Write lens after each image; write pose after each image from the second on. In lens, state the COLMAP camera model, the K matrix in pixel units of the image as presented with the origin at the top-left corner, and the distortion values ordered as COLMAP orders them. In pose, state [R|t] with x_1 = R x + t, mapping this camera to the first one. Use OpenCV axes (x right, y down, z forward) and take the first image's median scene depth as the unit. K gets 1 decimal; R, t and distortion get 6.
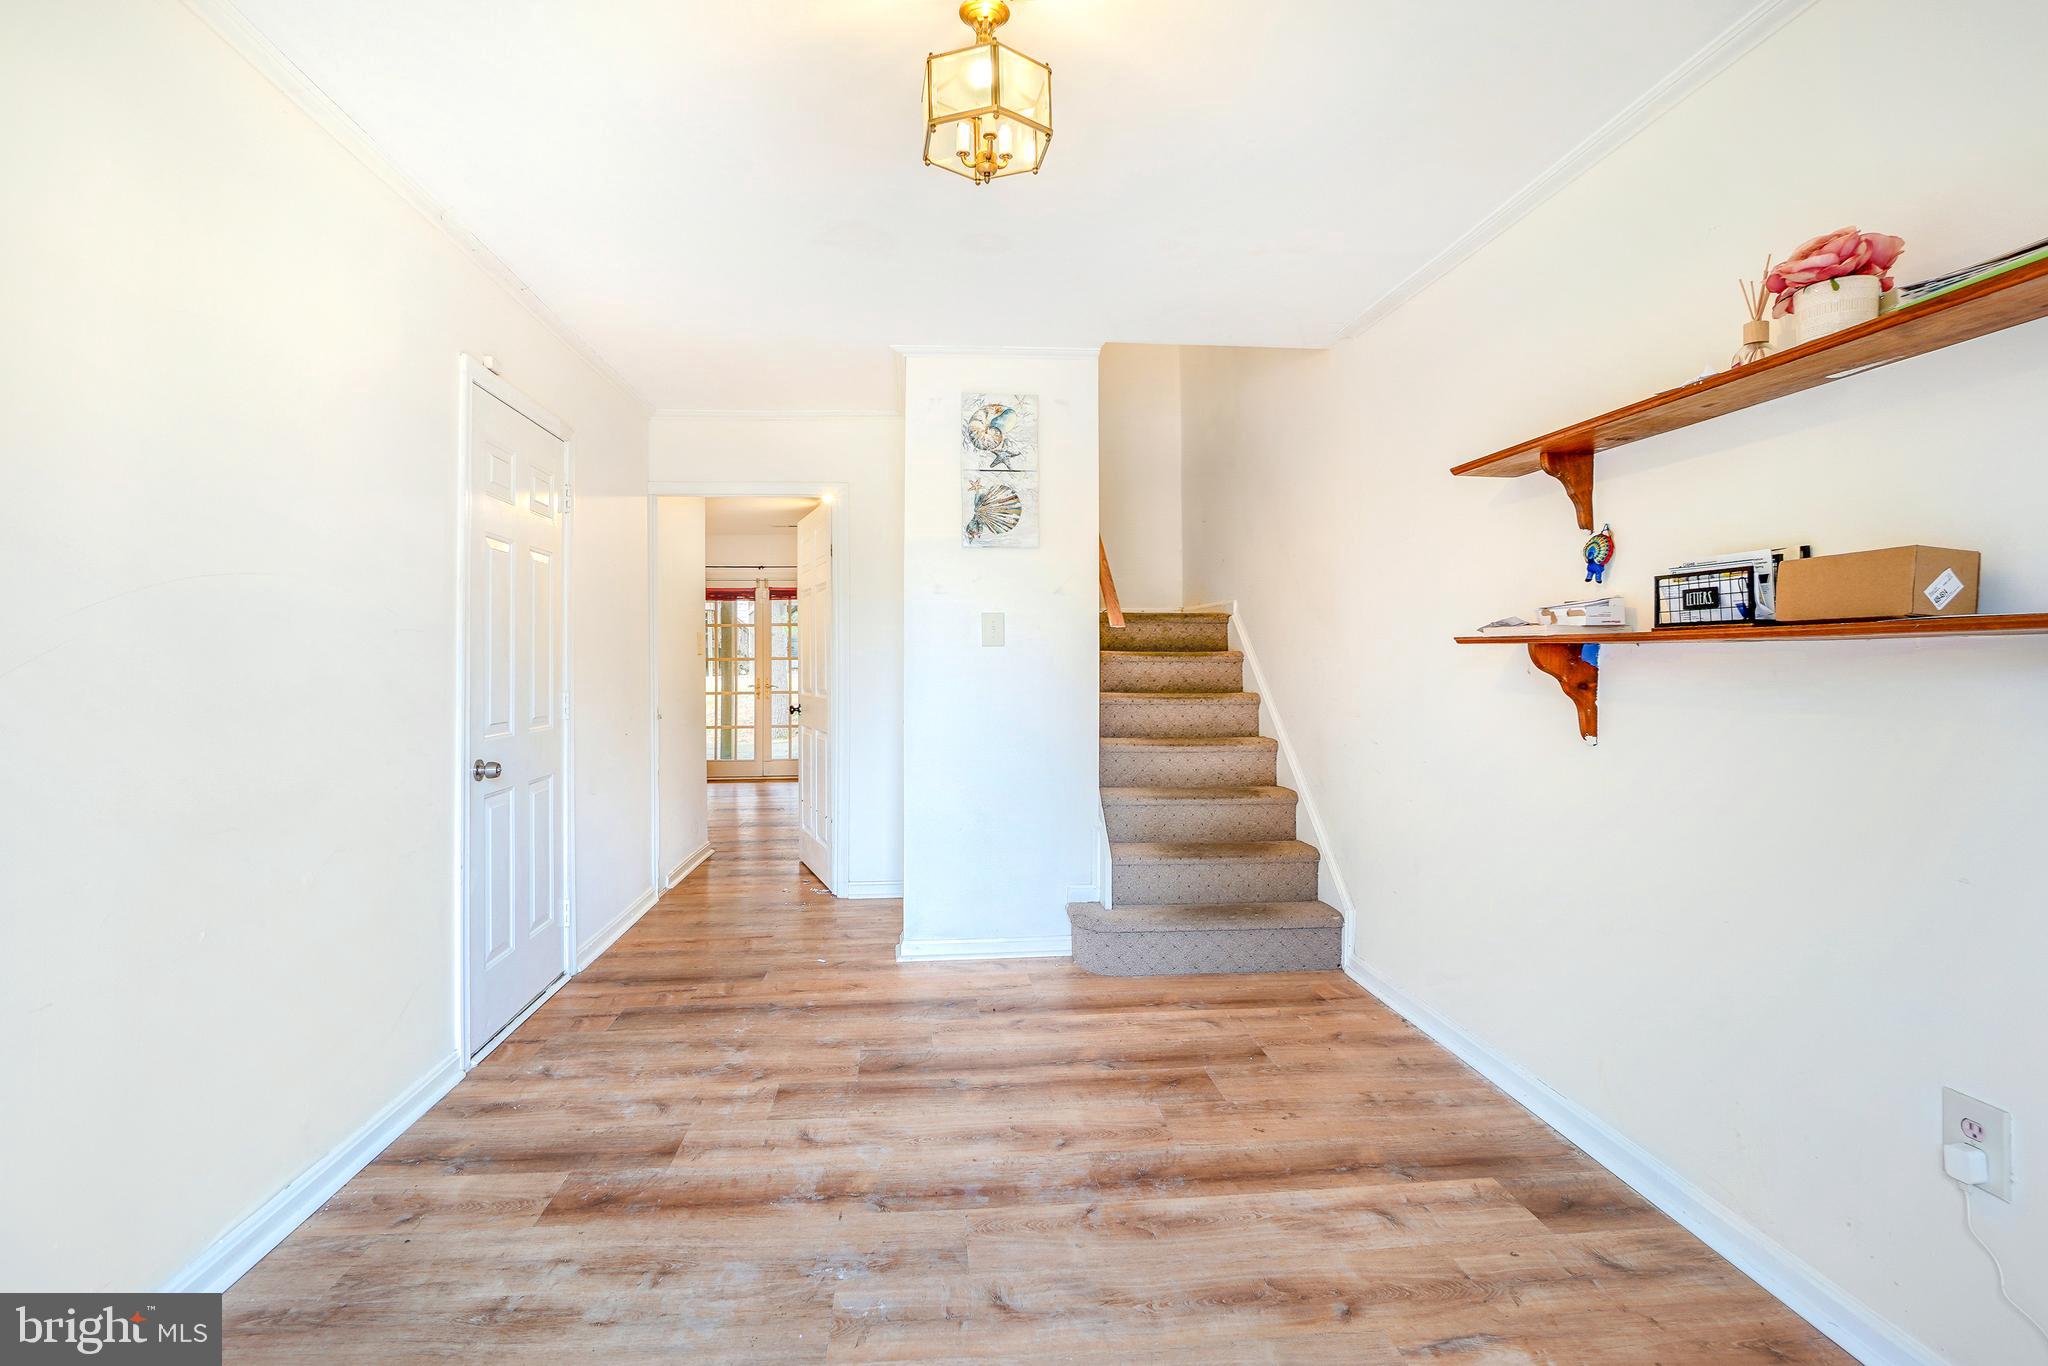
lens RADIAL K [[924.7, 0, 1006.2], [0, 924.7, 659.5], [0, 0, 1]] dist [-0.064216, 0.024462]
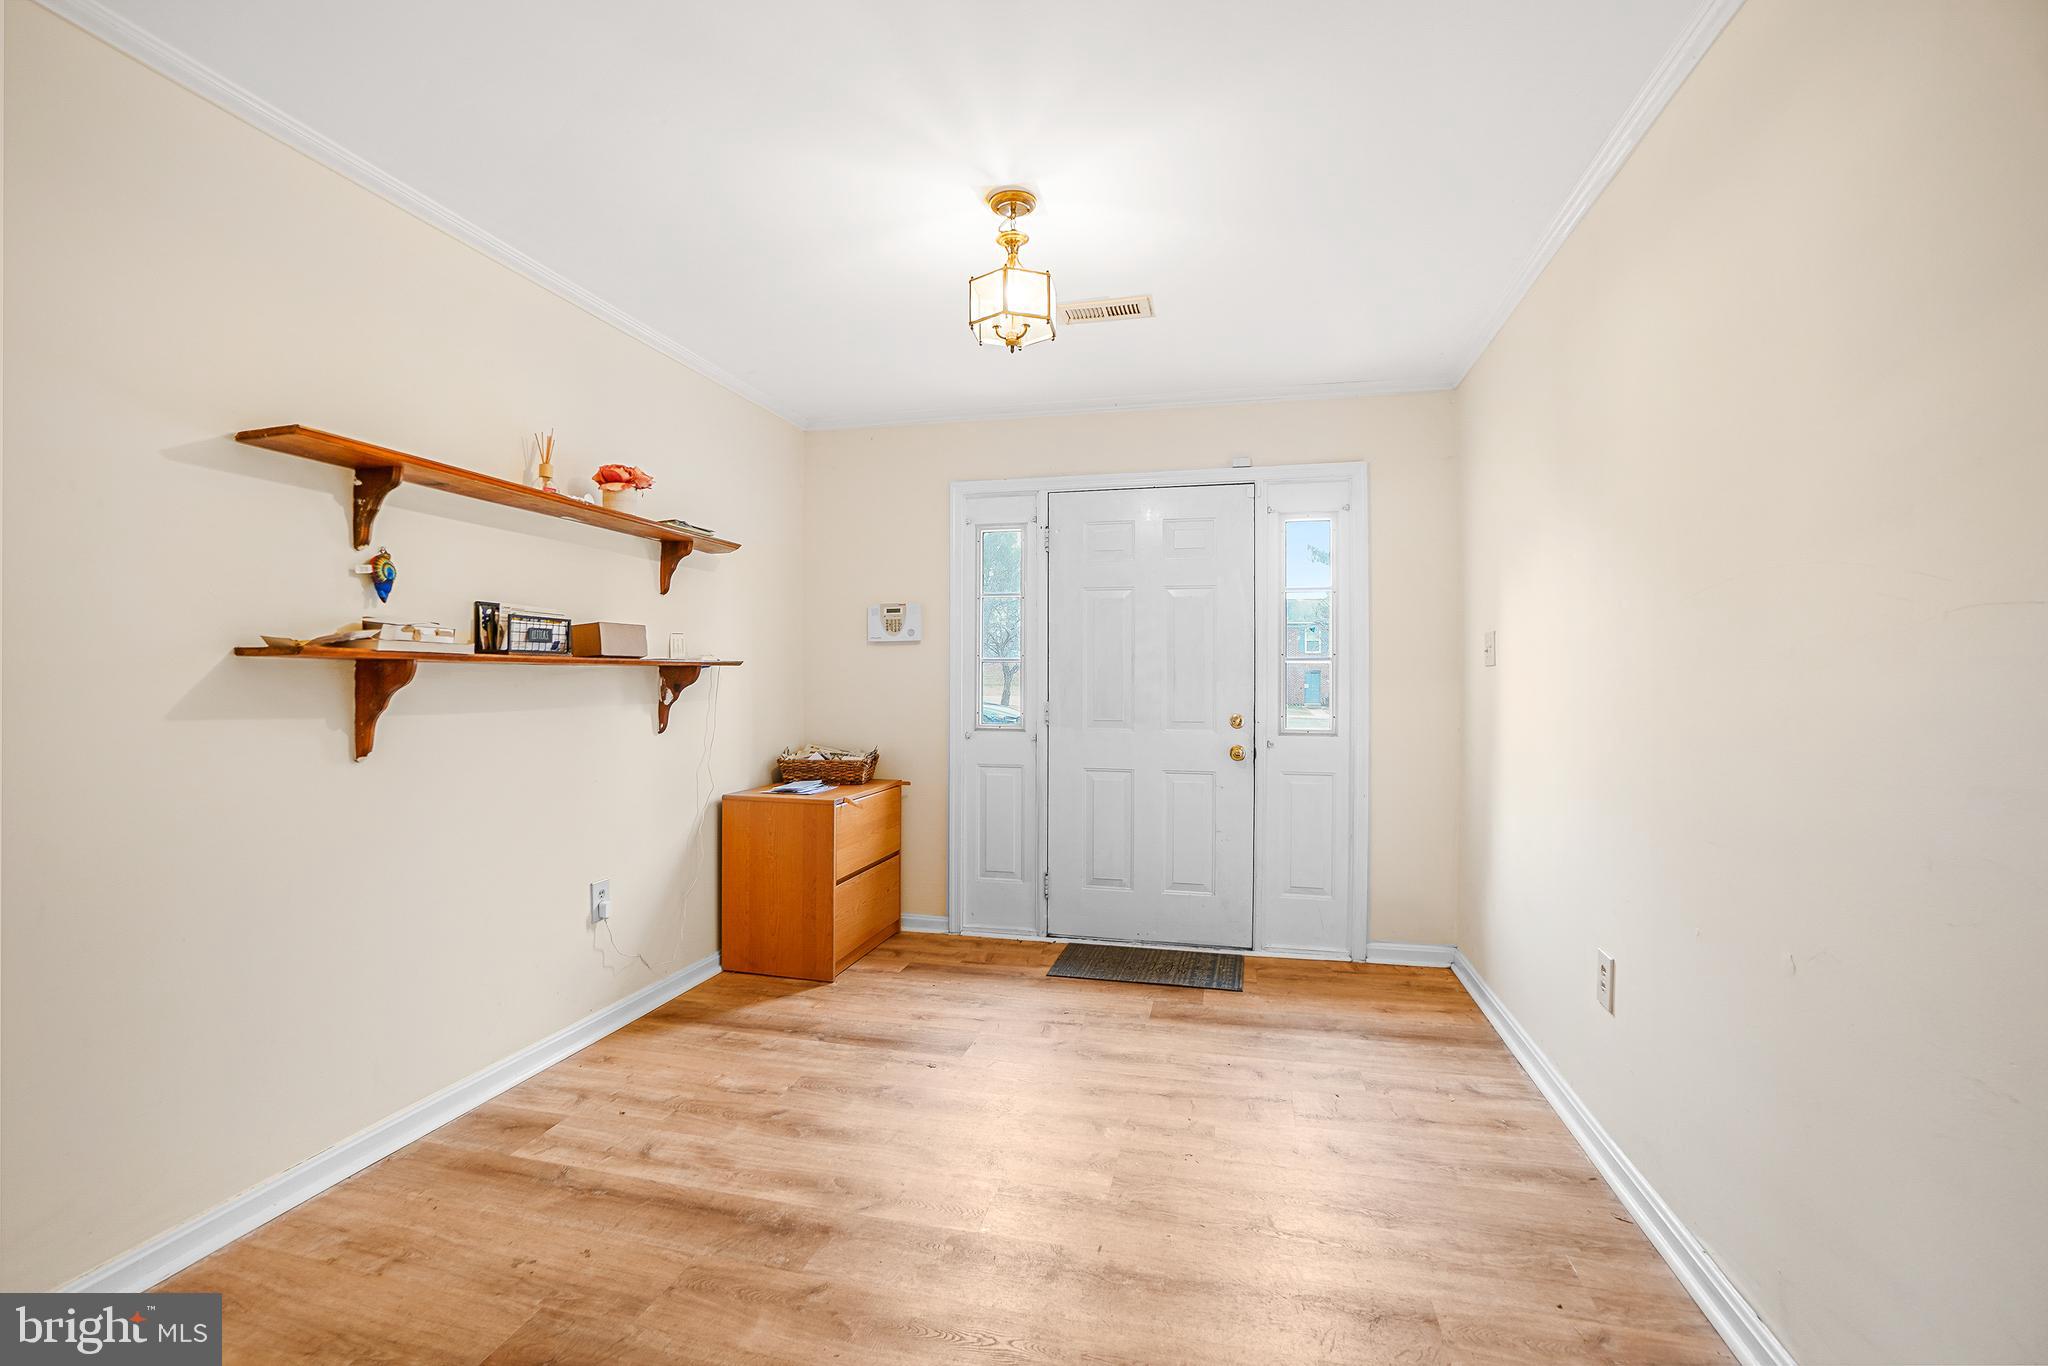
lens RADIAL K [[924.7, 0, 1006.2], [0, 924.7, 659.5], [0, 0, 1]] dist [-0.064216, 0.024462]
pose [[-0.941388, 0.003187, 0.337312, -0.411586], [-0.001920, 0.999889, -0.014806, -0.006233], [-0.337321, -0.014586, -0.941277, 1.927717]]
